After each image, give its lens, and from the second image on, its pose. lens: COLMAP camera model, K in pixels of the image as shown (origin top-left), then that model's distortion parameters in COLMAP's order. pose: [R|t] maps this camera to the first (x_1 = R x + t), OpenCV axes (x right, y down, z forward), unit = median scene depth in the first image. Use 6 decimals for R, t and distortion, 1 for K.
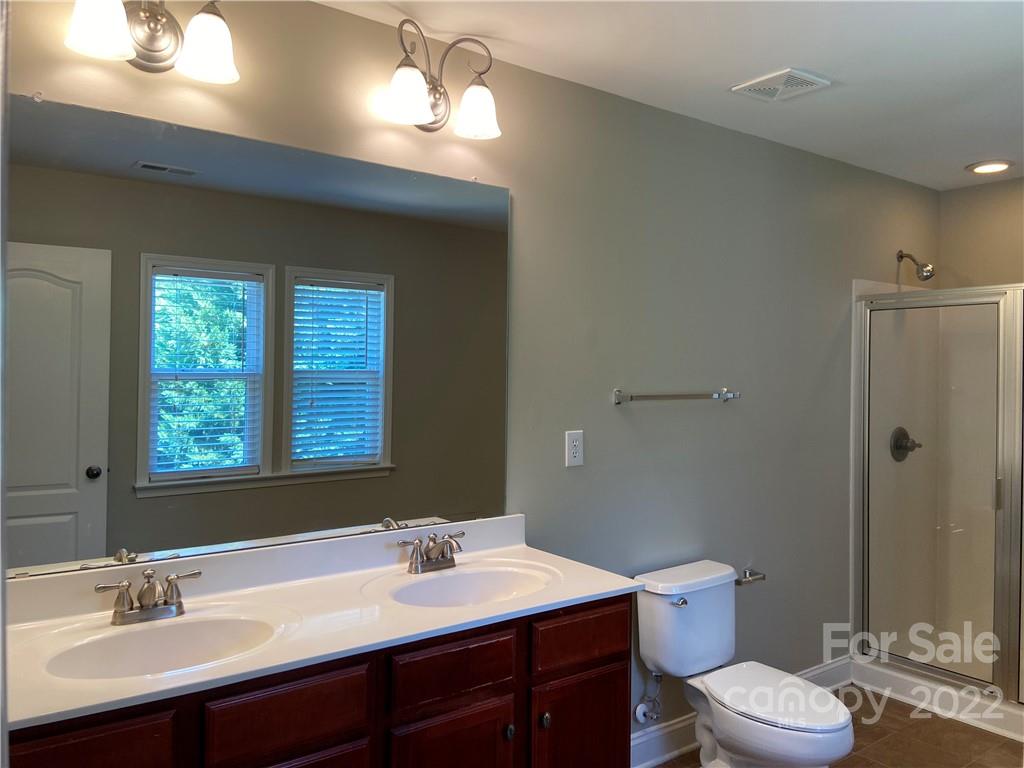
lens RADIAL K [[768.0, 0, 520.3], [0, 768.0, 375.2], [0, 0, 1]] dist [0.104780, -0.128855]
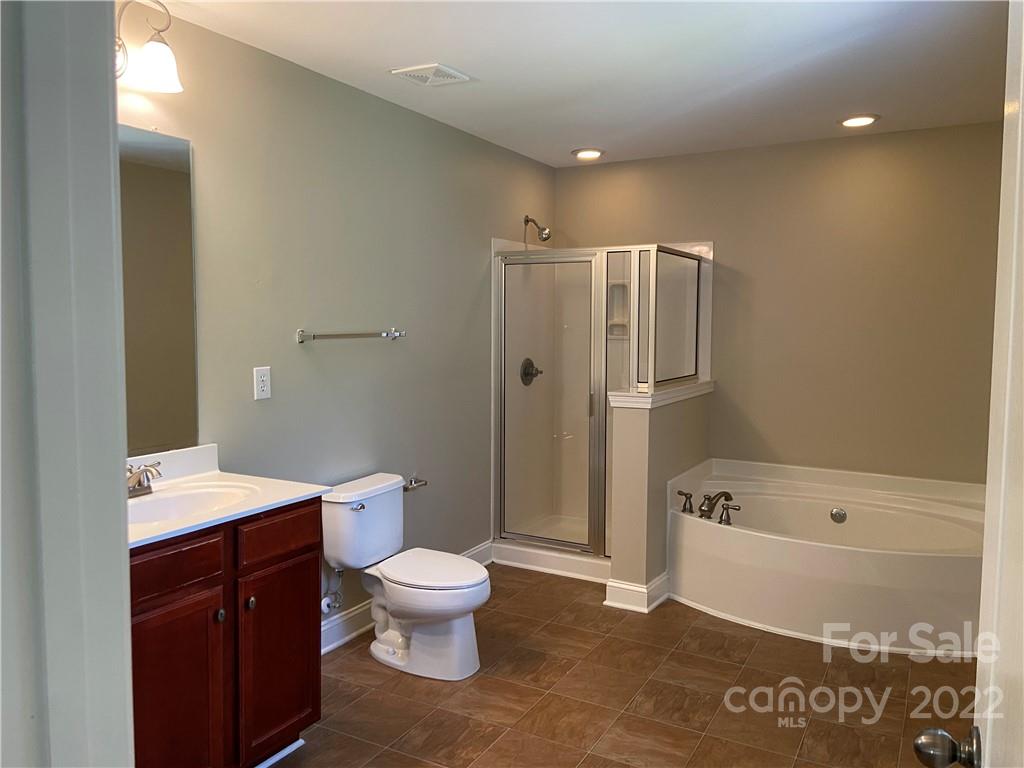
lens RADIAL K [[768.0, 0, 520.6], [0, 768.0, 378.0], [0, 0, 1]] dist [0.104780, -0.128855]
pose [[0.910123, -0.036854, 0.412696, -0.051938], [0.005047, 0.996949, 0.077898, 0.002441], [-0.414307, -0.068814, 0.907532, -0.172166]]
